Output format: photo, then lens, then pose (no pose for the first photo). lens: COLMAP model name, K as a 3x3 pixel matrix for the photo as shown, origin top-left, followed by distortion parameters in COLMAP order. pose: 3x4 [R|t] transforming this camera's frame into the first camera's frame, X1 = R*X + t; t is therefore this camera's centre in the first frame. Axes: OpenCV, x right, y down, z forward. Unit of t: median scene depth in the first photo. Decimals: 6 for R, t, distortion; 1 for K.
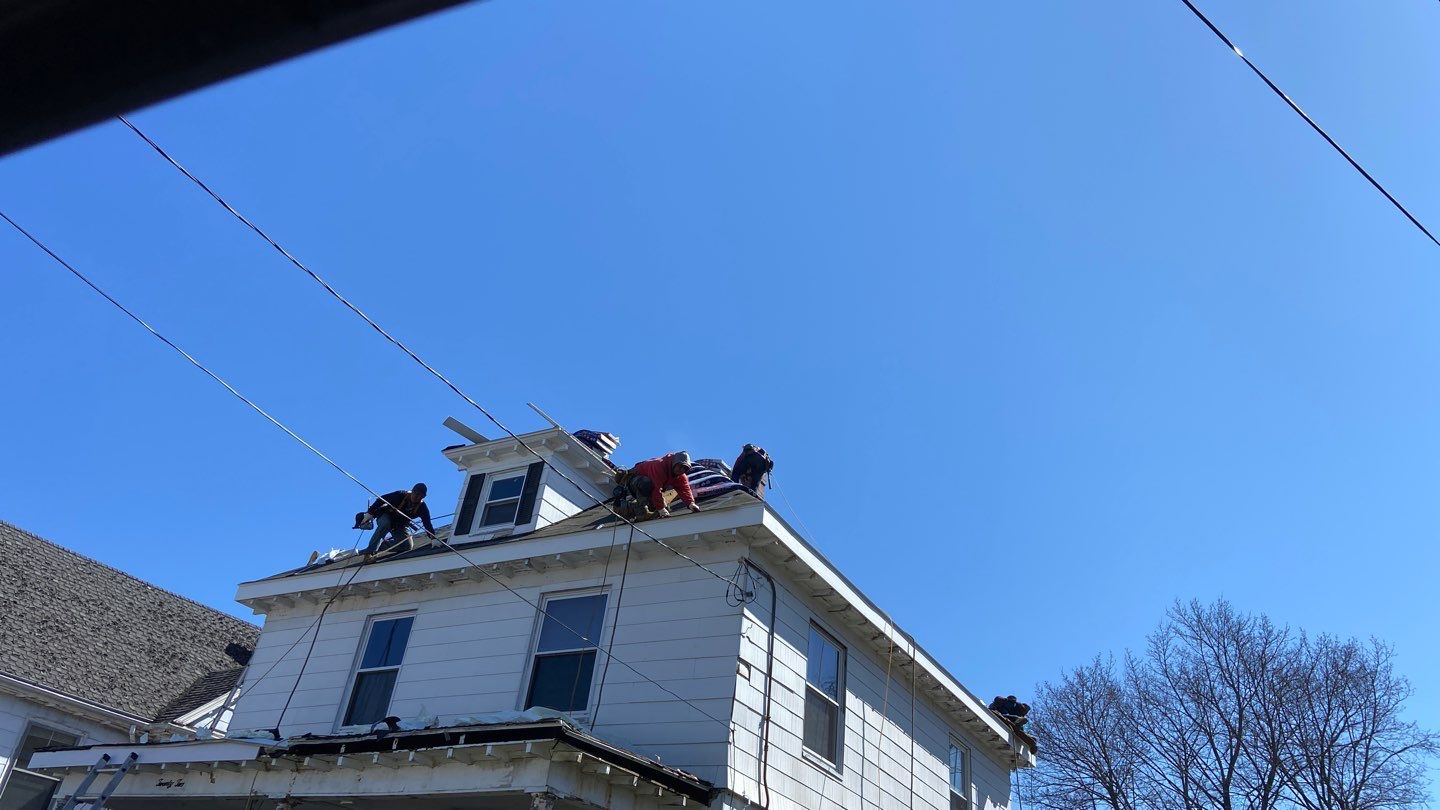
lens RADIAL K [[1068.1, 0, 703.2], [0, 1068.1, 383.0], [0, 0, 1]] dist [0.118328, -0.154996]
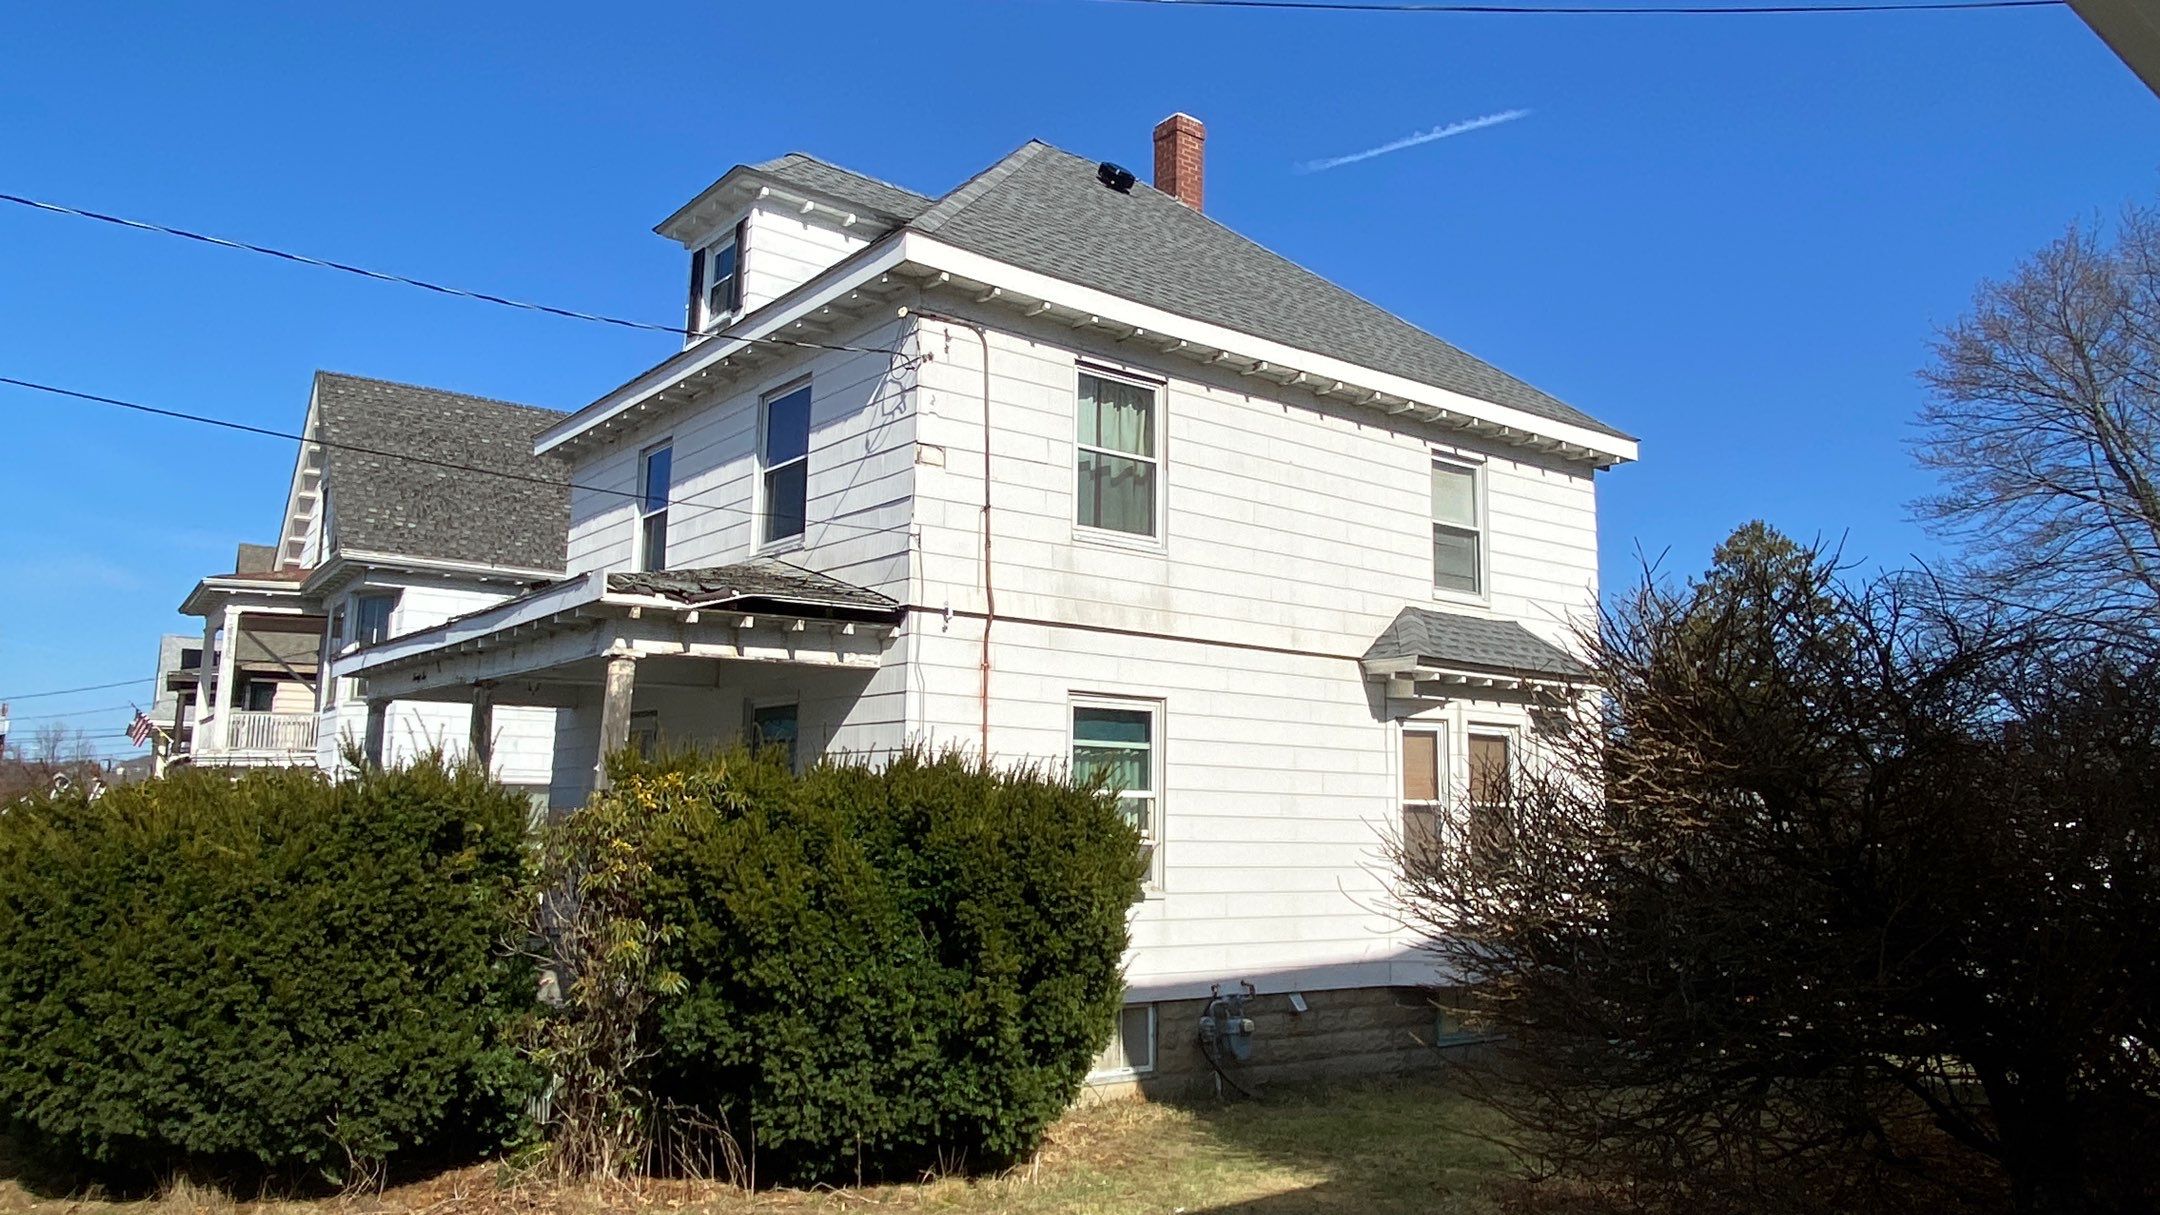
lens RADIAL K [[1526.4, 0, 1049.4], [0, 1526.4, 597.9], [0, 0, 1]] dist [0.003511, 0.001149]
pose [[0.921202, -0.147214, -0.360159, 0.380620], [0.272756, 0.904463, 0.327948, 0.022187], [0.277472, -0.400342, 0.873347, 0.037299]]
